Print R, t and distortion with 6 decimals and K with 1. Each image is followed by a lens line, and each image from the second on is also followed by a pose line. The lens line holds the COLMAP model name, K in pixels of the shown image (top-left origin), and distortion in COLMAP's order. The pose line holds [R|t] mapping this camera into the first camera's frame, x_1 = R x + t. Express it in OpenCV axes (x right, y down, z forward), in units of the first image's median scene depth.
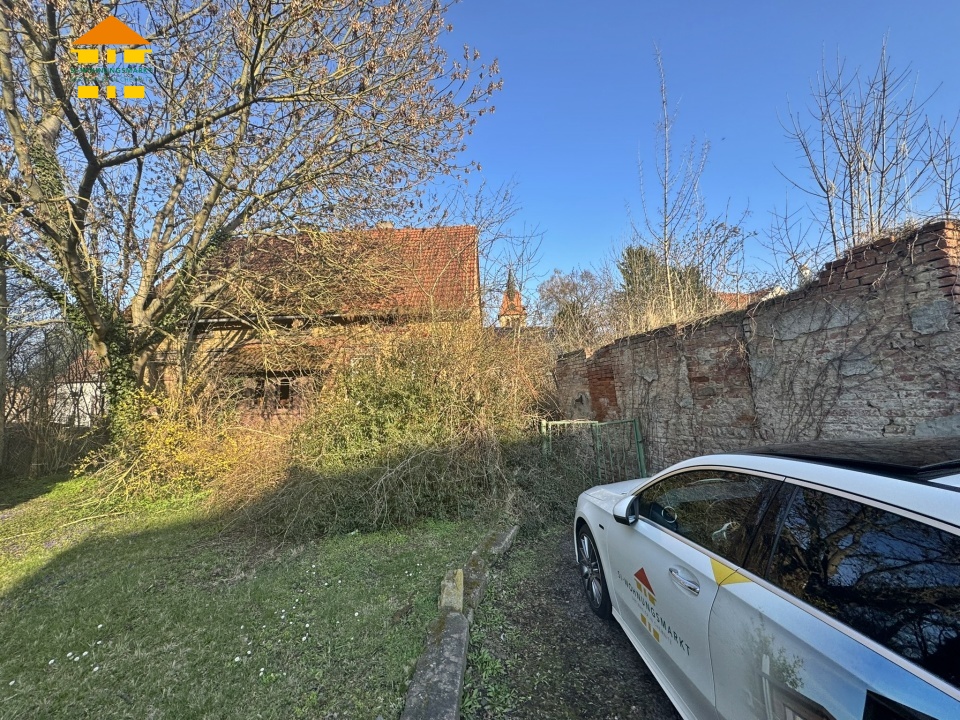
lens RADIAL K [[383.1, 0, 480.3], [0, 383.1, 355.8], [0, 0, 1]] dist [0.001684, 0.000703]
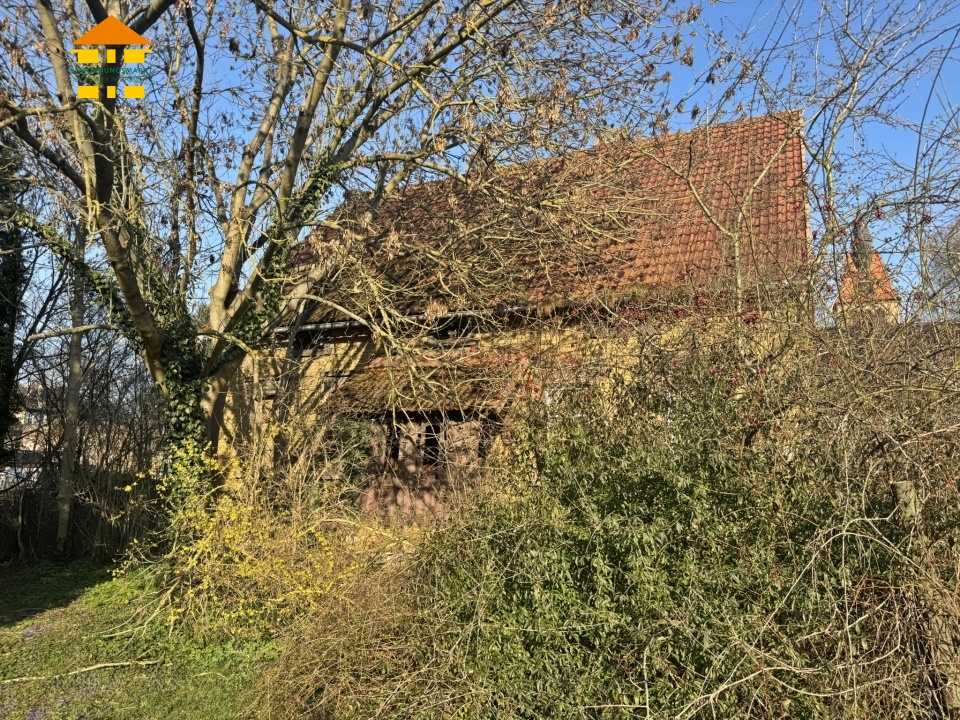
lens RADIAL K [[675.0, 0, 479.1], [0, 675.0, 358.7], [0, 0, 1]] dist [0.047021, -0.051038]
pose [[0.912157, -0.012382, -0.409655, -0.079001], [-0.006465, 0.998984, -0.044591, 0.007968], [0.409791, 0.043323, 0.911150, 0.234379]]
